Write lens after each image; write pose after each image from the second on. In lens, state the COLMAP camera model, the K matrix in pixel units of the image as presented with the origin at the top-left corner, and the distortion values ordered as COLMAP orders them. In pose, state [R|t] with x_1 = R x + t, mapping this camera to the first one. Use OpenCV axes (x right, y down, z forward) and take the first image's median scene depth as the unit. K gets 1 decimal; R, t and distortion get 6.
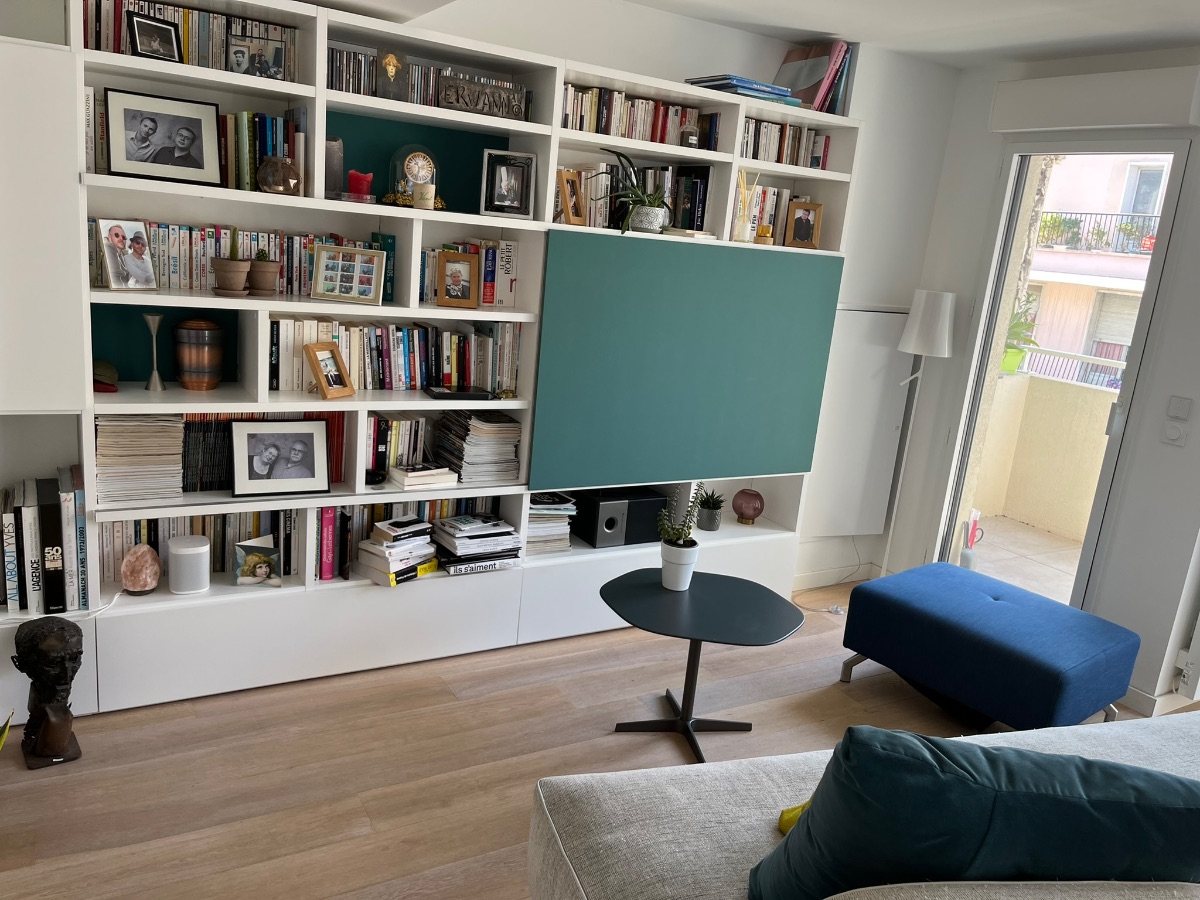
lens RADIAL K [[910.5, 0, 598.5], [0, 910.5, 490.6], [0, 0, 1]] dist [-0.003518, -0.003990]
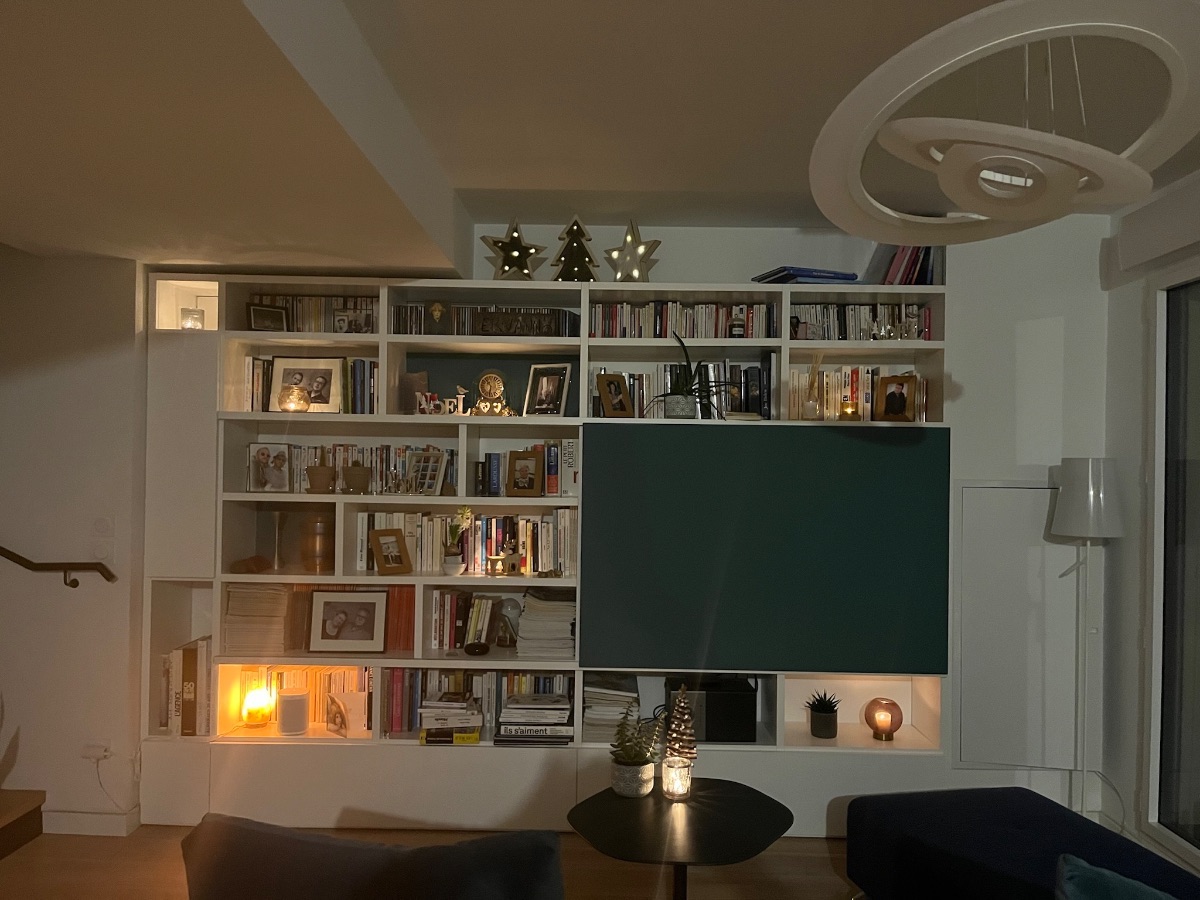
lens RADIAL K [[901.1, 0, 614.9], [0, 901.1, 456.7], [0, 0, 1]] dist [0.050197, -0.092727]
pose [[0.846942, -0.076374, -0.526171, 0.590702], [-0.080184, 0.959963, -0.268406, 0.046404], [0.525604, 0.269515, 0.806909, 0.147823]]
